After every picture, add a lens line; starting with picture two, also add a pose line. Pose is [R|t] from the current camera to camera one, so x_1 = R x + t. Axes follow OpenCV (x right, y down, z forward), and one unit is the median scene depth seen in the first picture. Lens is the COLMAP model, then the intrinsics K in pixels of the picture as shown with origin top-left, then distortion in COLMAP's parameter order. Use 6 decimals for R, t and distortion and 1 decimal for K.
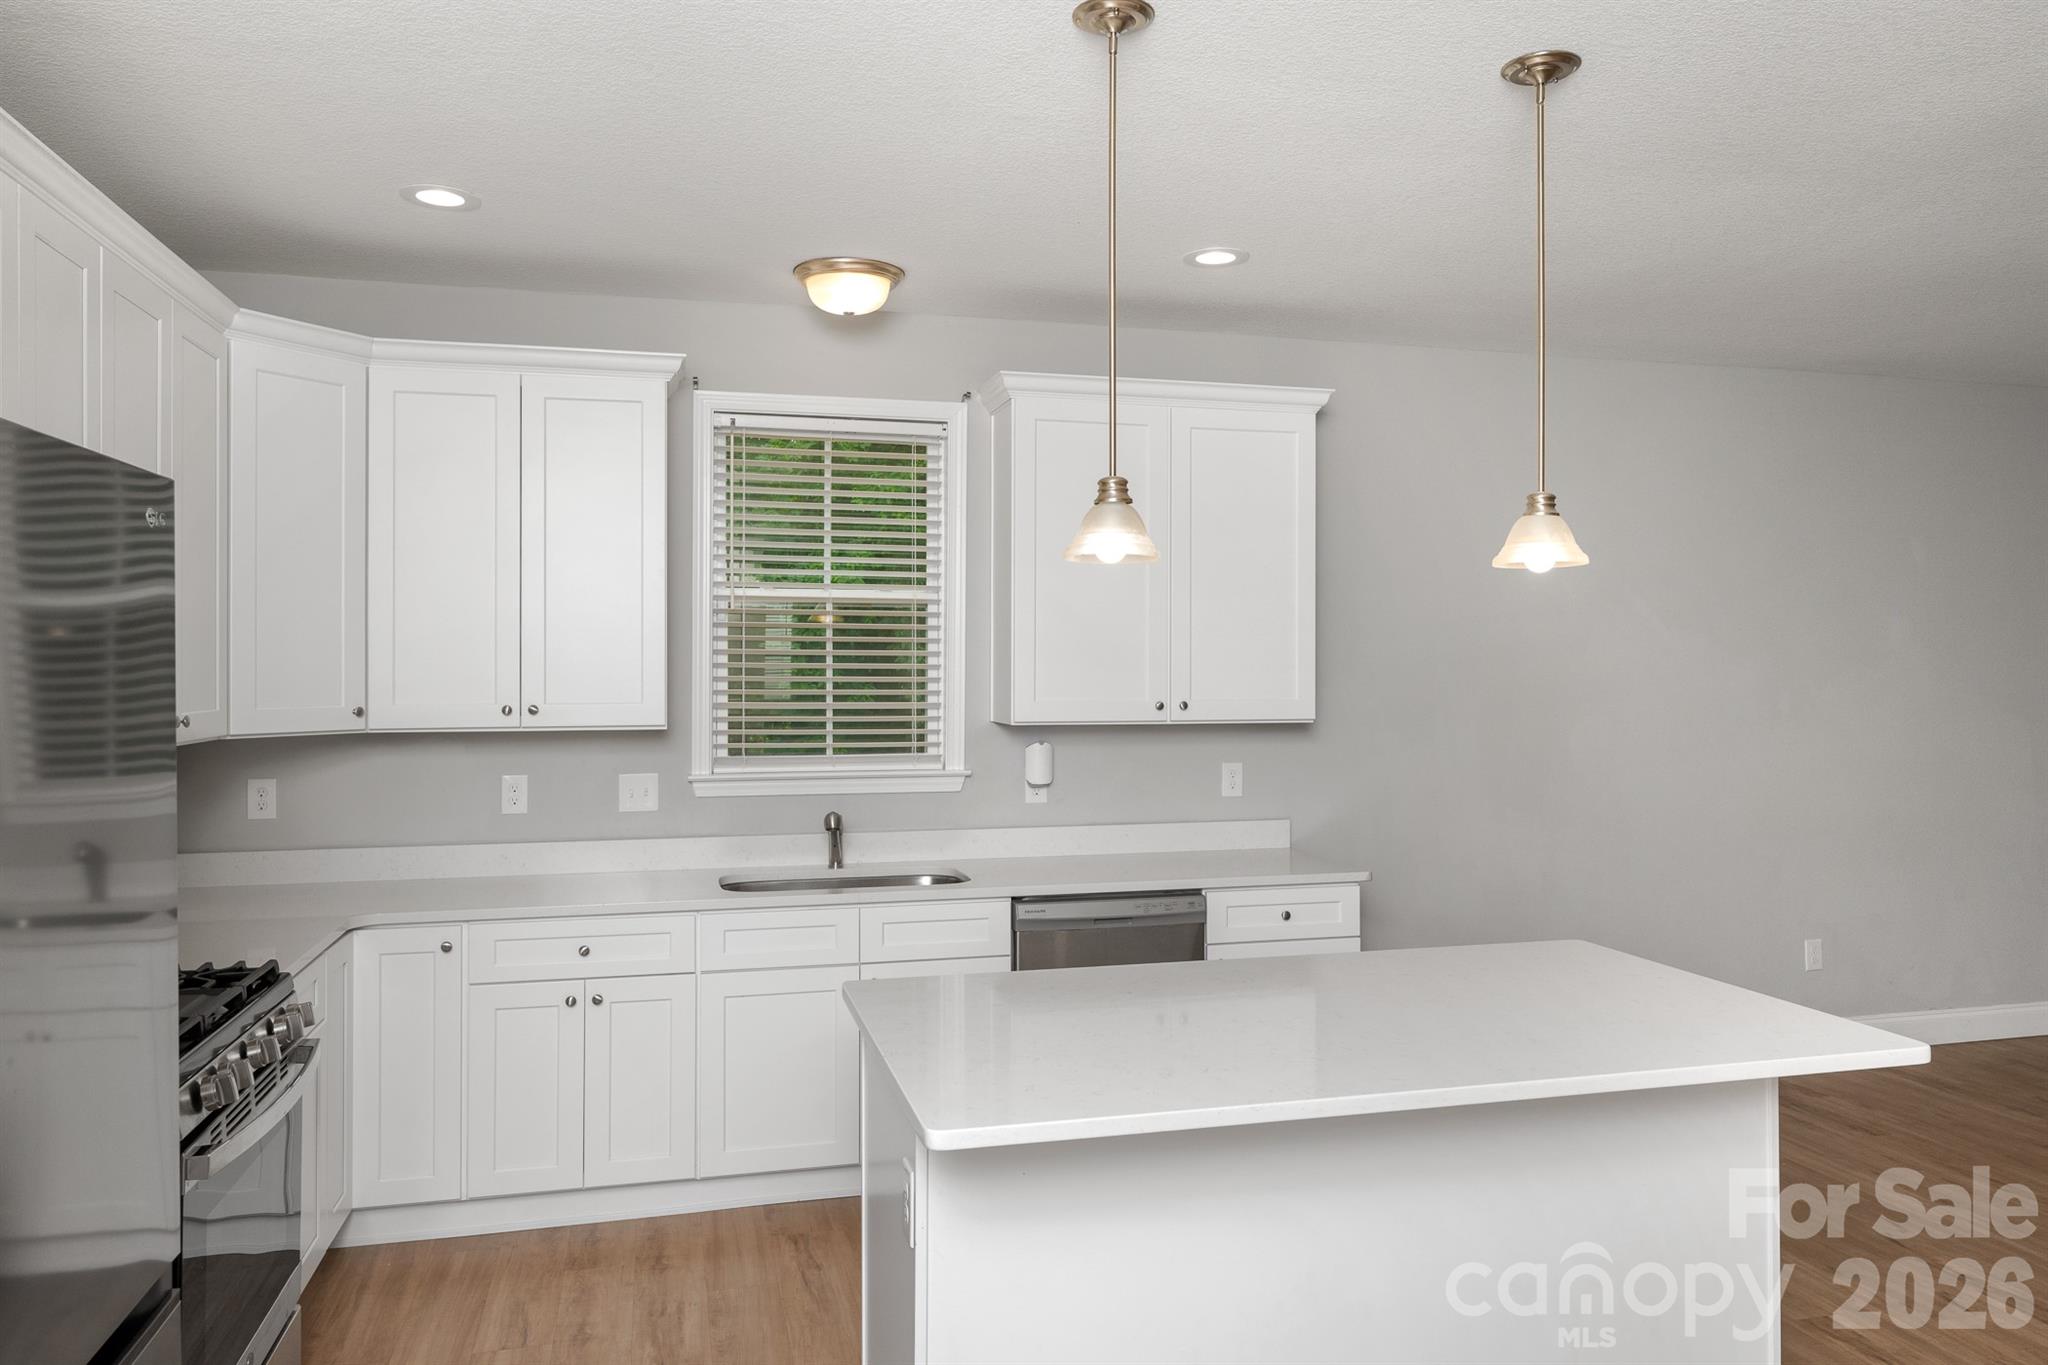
lens RADIAL K [[1354.9, 0, 1016.9], [0, 1354.9, 683.3], [0, 0, 1]] dist [0.007734, 0.001006]
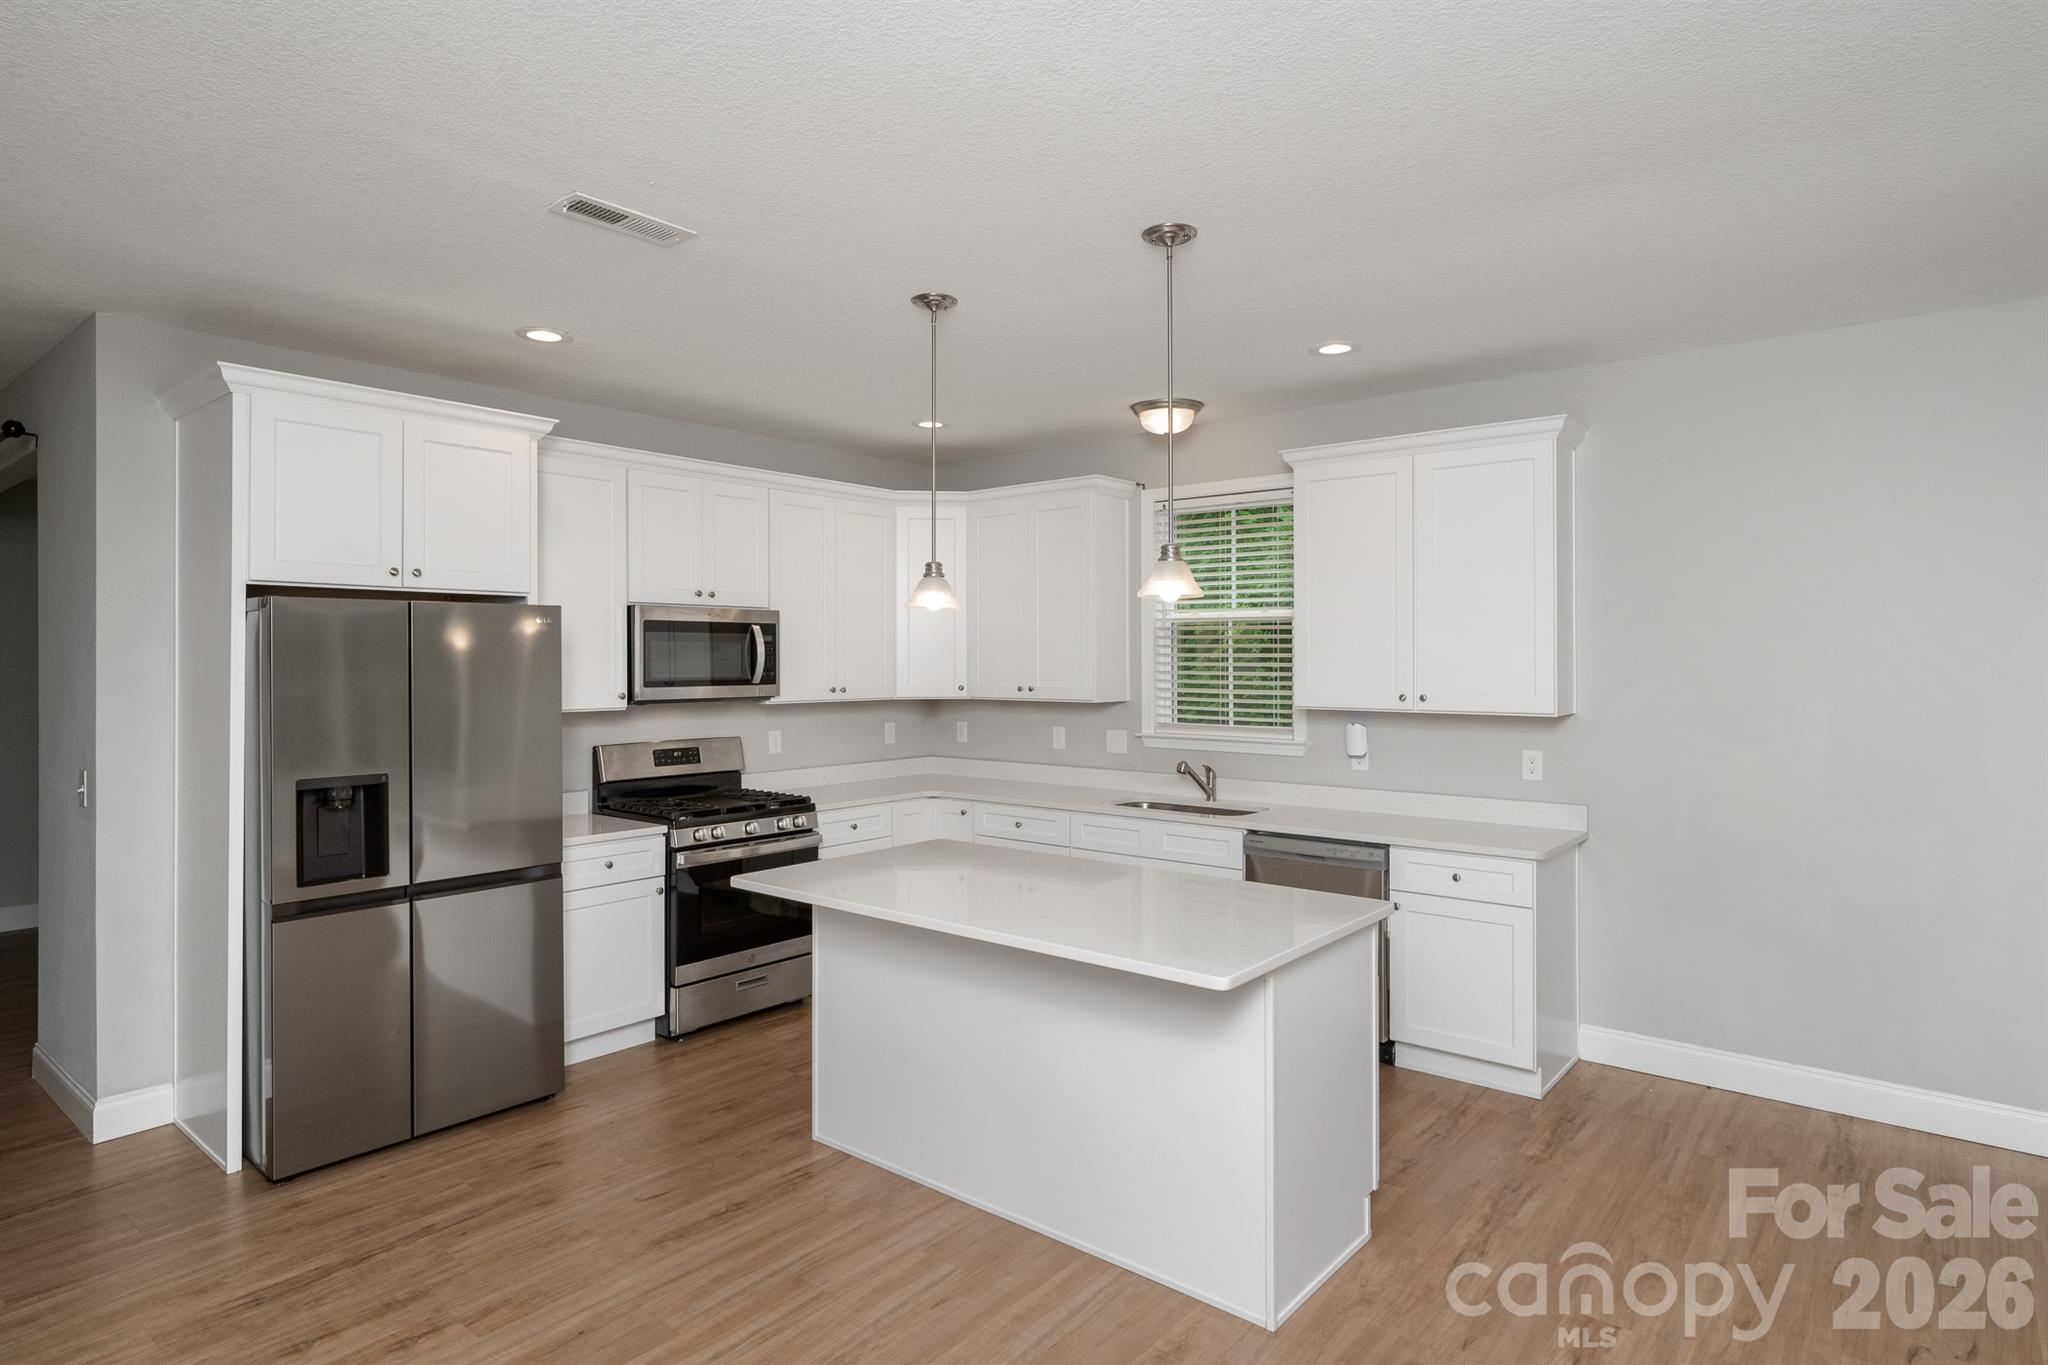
lens RADIAL K [[1096.1, 0, 1021.3], [0, 1096.1, 668.0], [0, 0, 1]] dist [0.004401, 0.000369]
pose [[0.607268, 0.006624, -0.794469, 0.689754], [-0.011062, 0.999939, -0.000118, -0.006476], [0.794420, 0.008861, 0.607304, 0.108546]]
